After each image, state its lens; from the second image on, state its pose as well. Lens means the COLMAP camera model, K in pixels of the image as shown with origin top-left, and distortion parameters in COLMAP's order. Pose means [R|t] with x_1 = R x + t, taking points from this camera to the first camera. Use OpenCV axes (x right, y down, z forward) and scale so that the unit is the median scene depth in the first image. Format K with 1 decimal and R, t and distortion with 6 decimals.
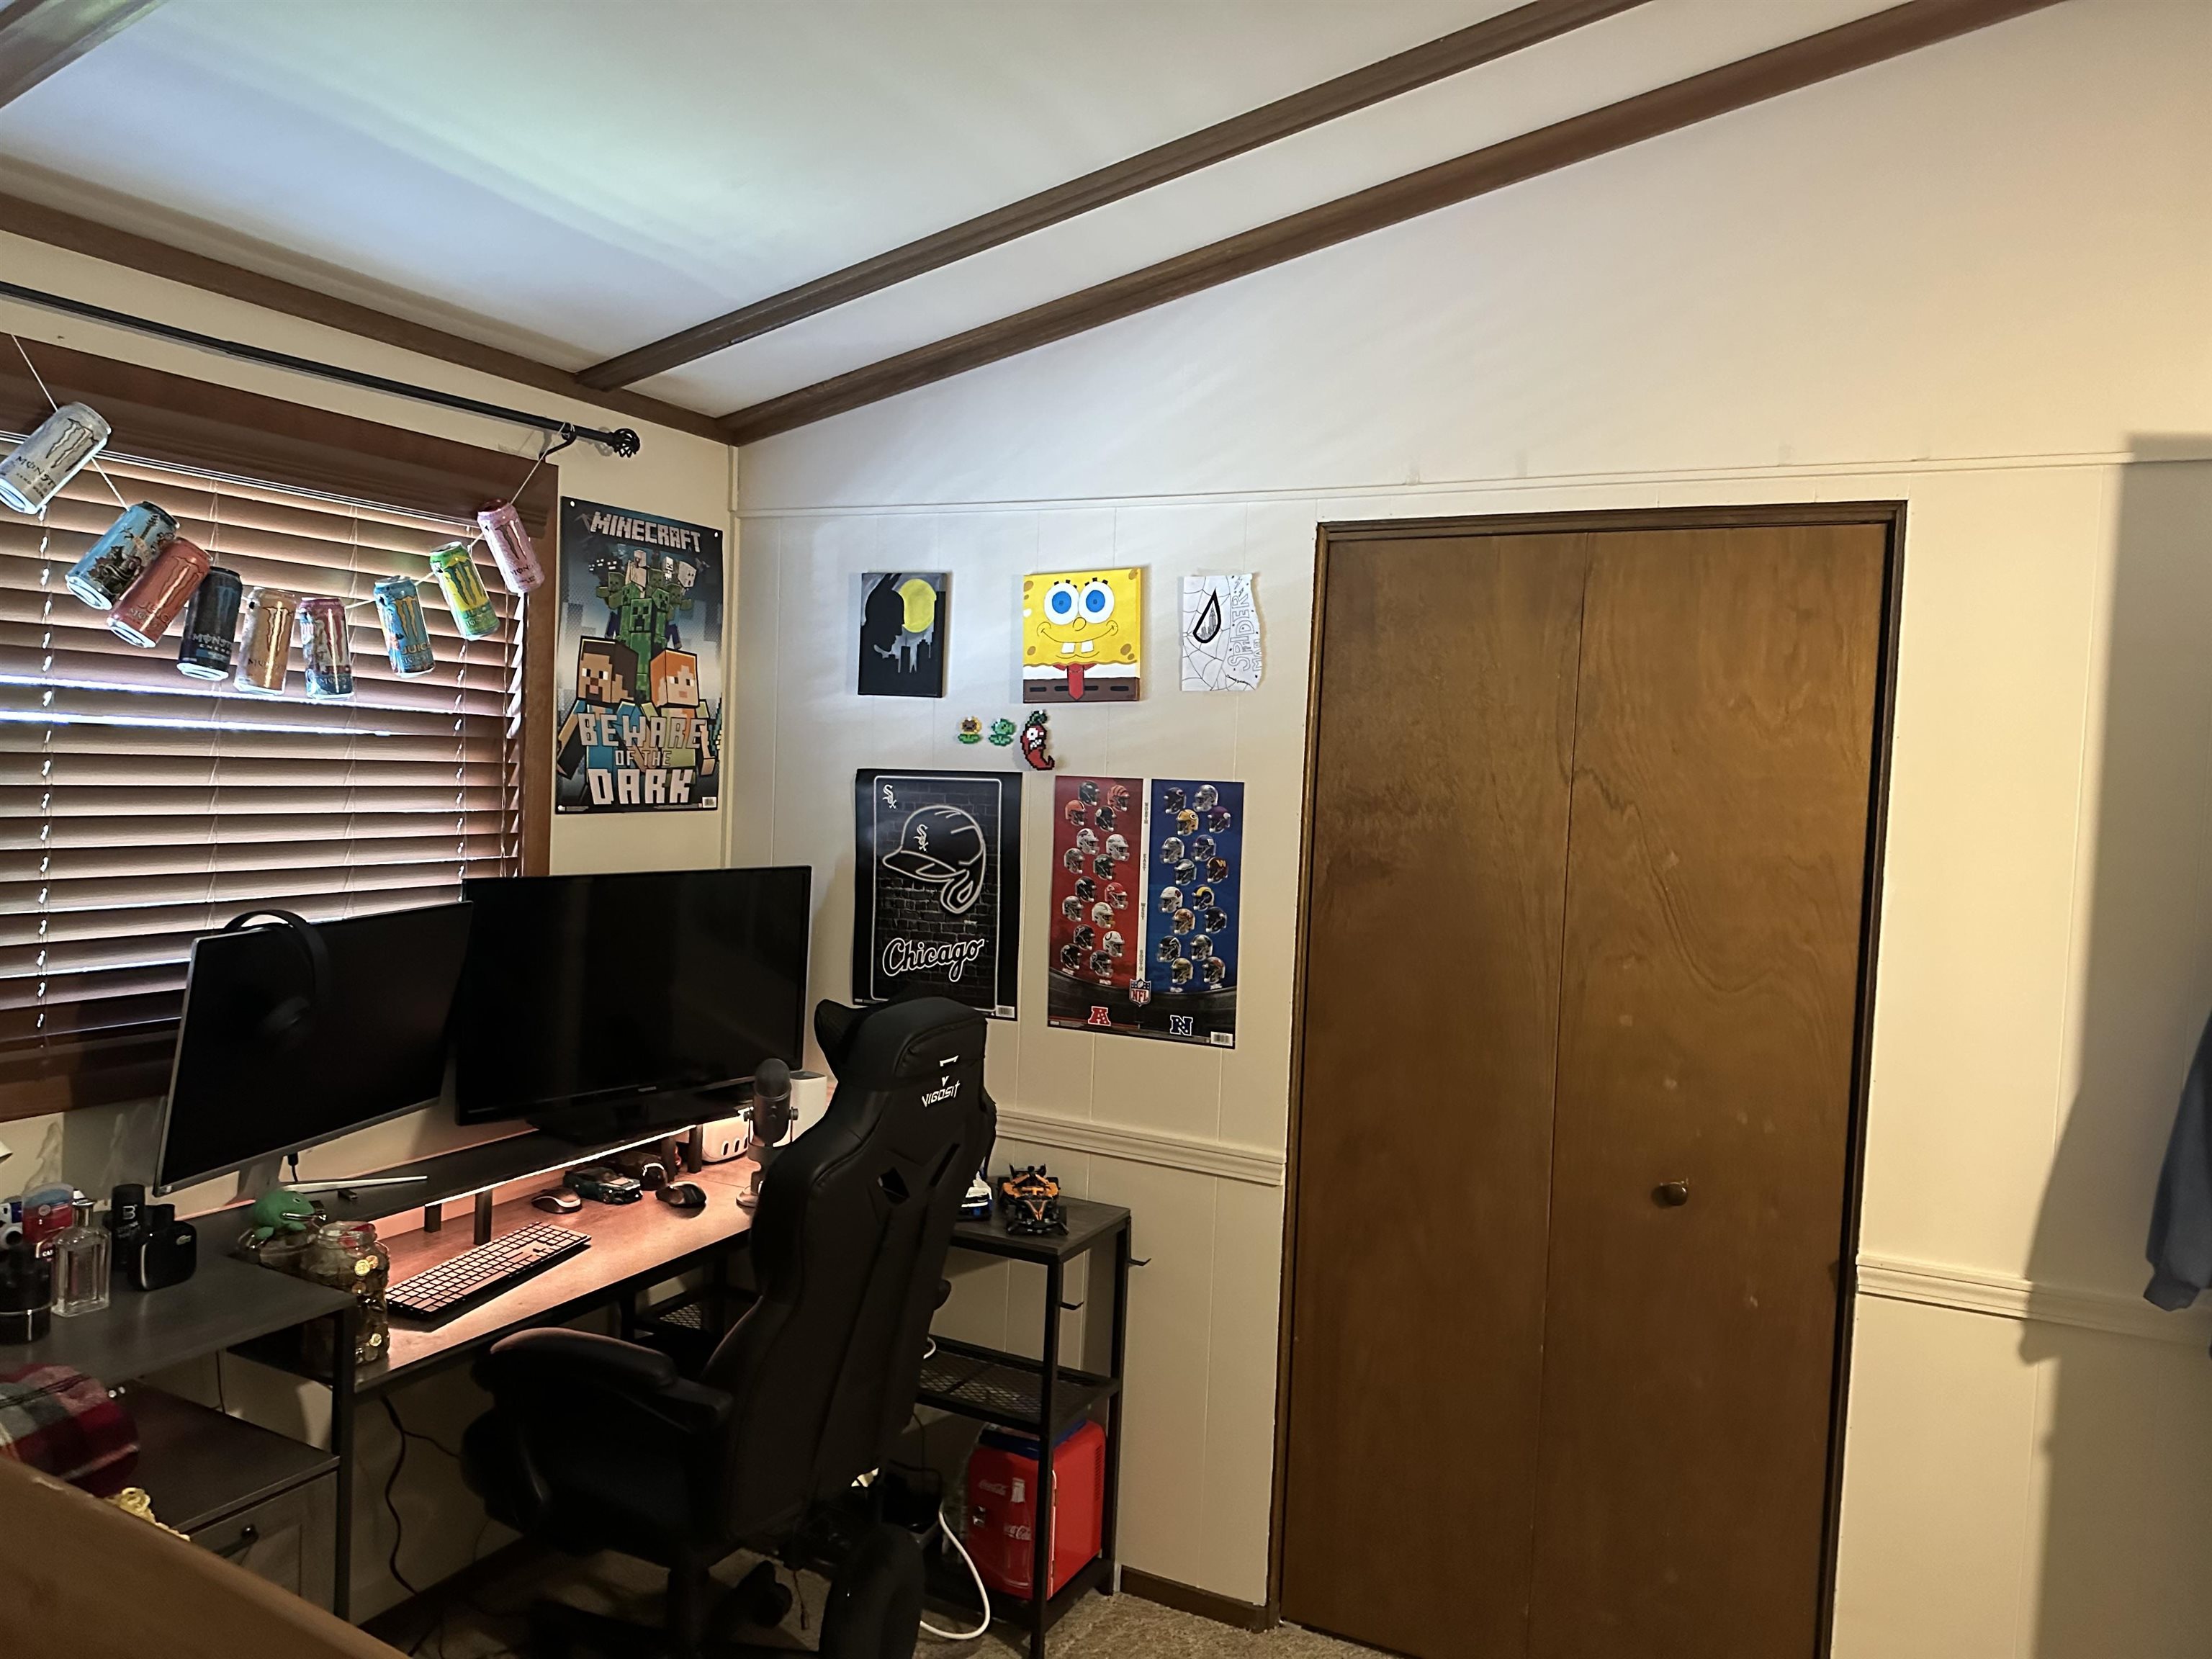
lens RADIAL K [[1566.4, 0, 1105.3], [0, 1566.4, 840.8], [0, 0, 1]] dist [0.035449, -0.023292]
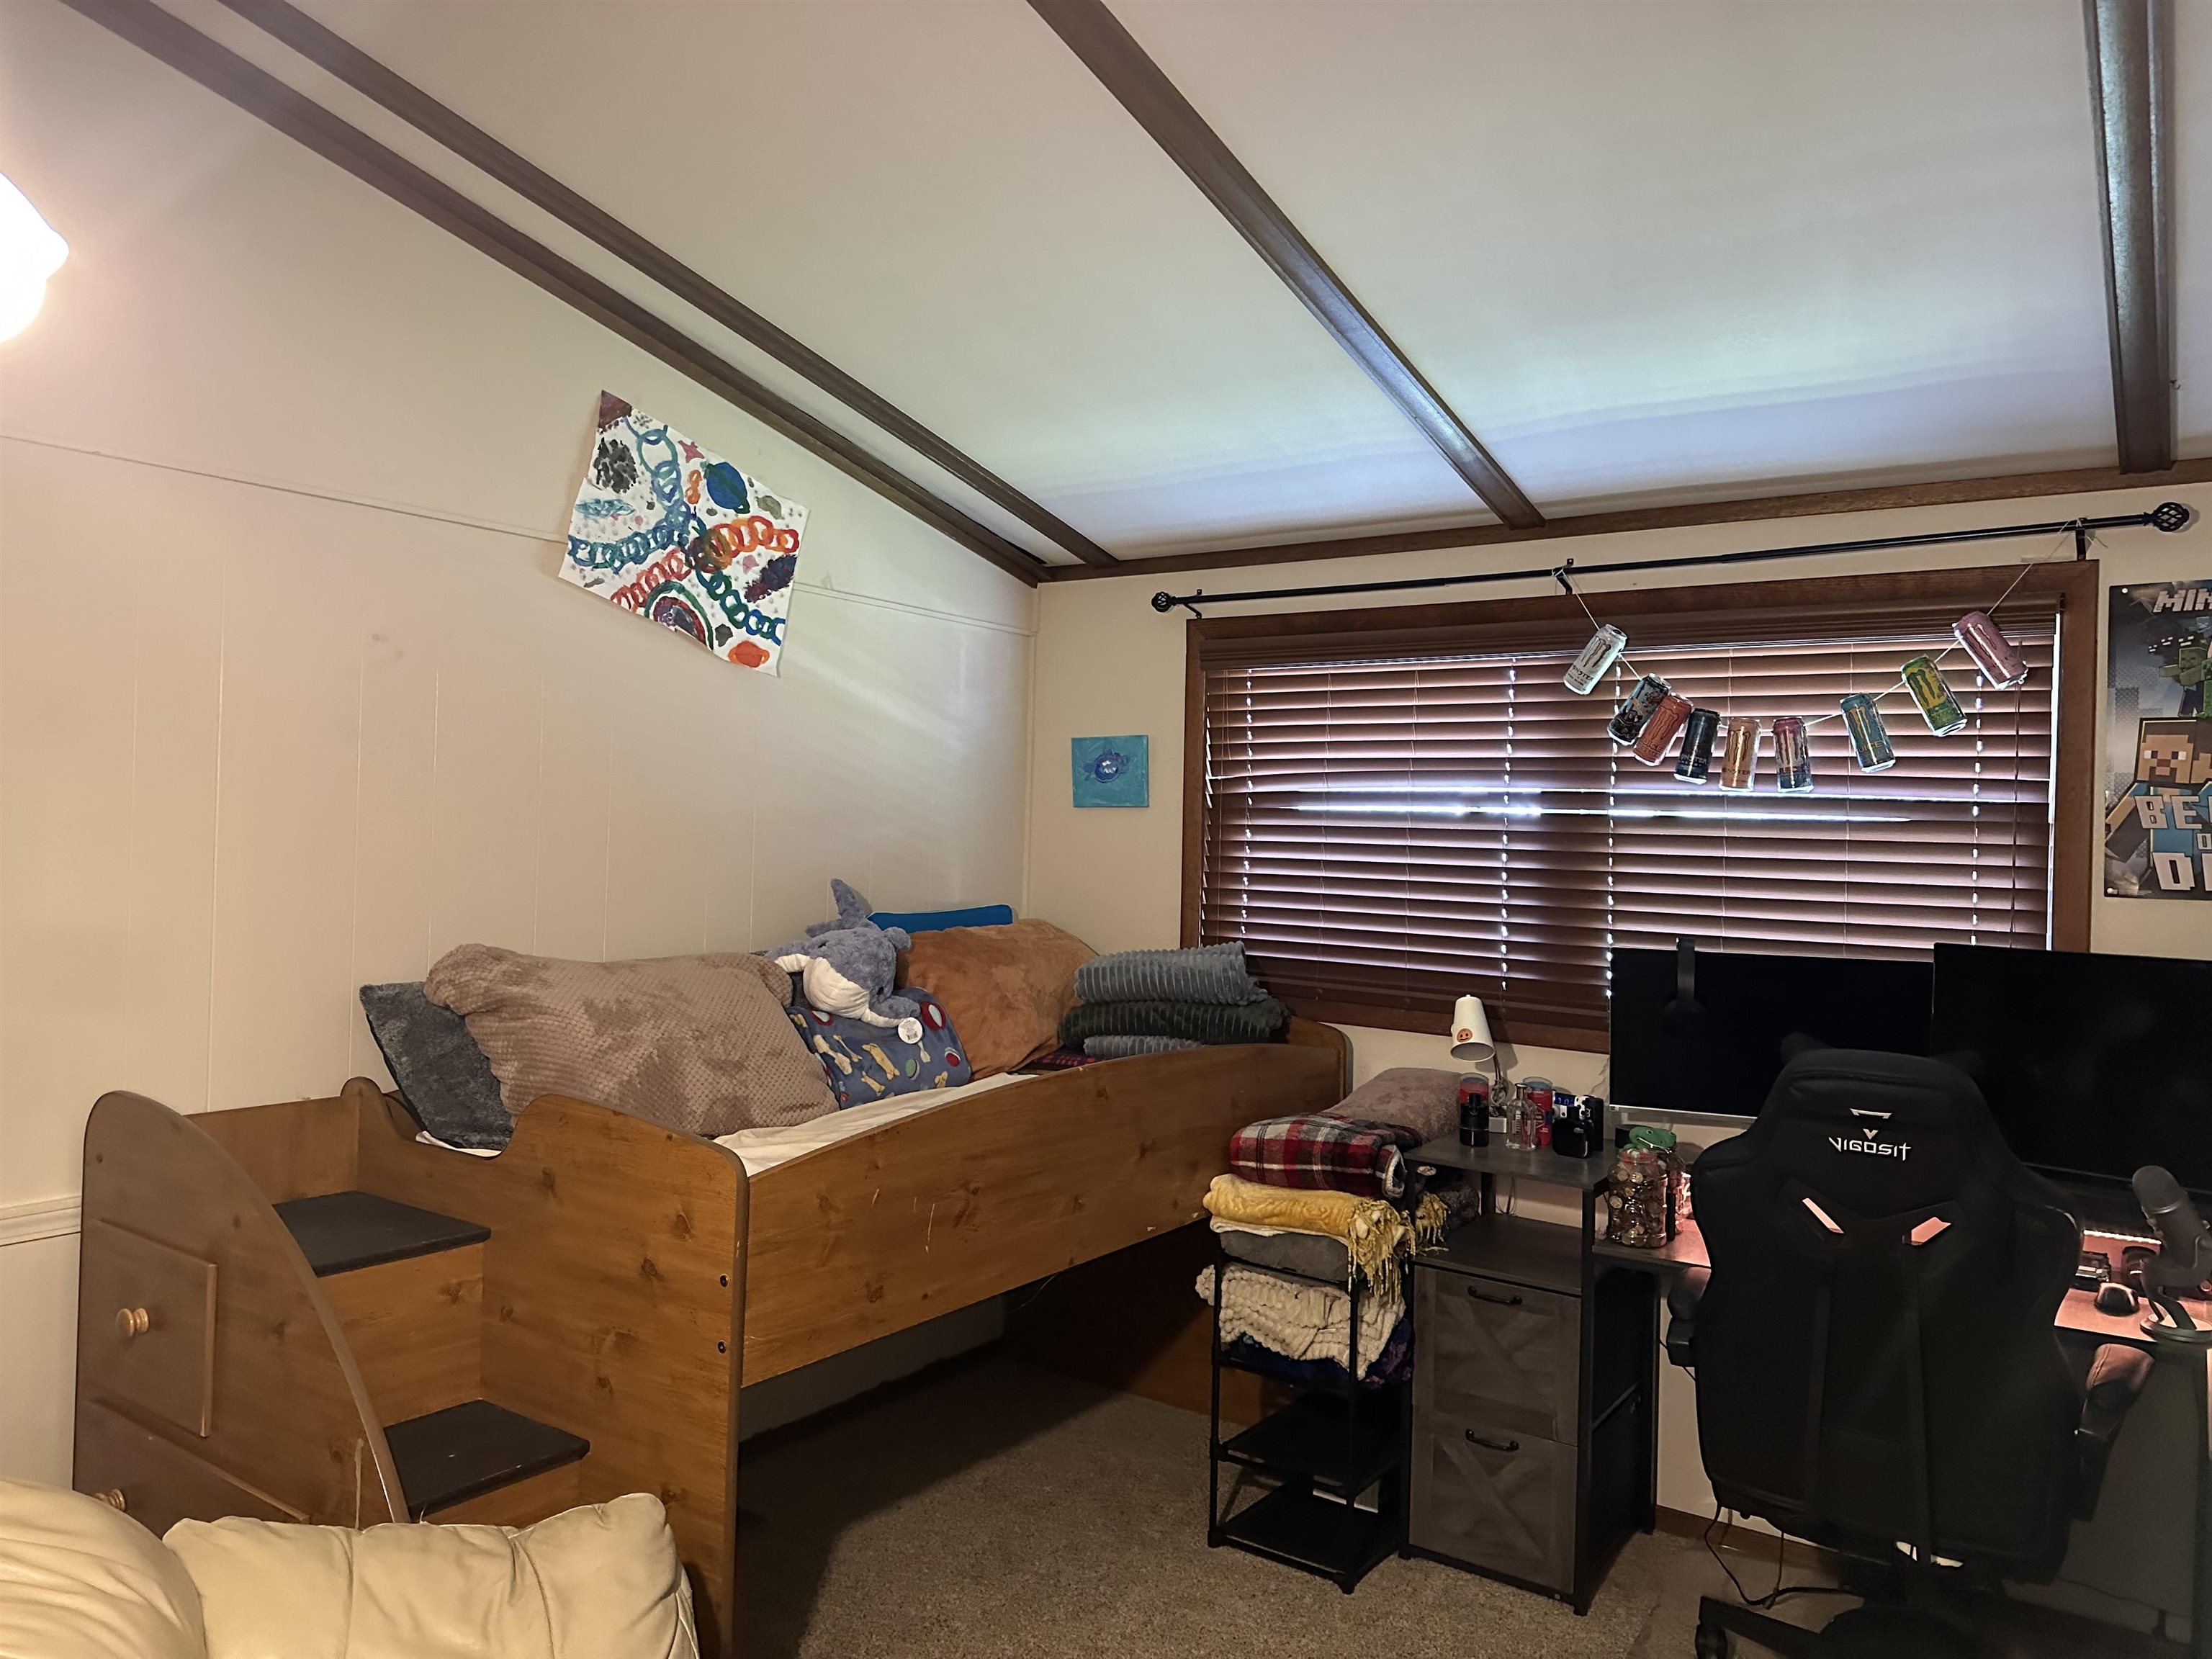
lens RADIAL K [[1566.4, 0, 1106.5], [0, 1566.4, 822.6], [0, 0, 1]] dist [0.035449, -0.023292]
pose [[-0.108076, -0.043993, -0.993169, 0.755534], [-0.081466, 0.996052, -0.035256, 0.024727], [0.990799, 0.077099, -0.111233, 0.488271]]
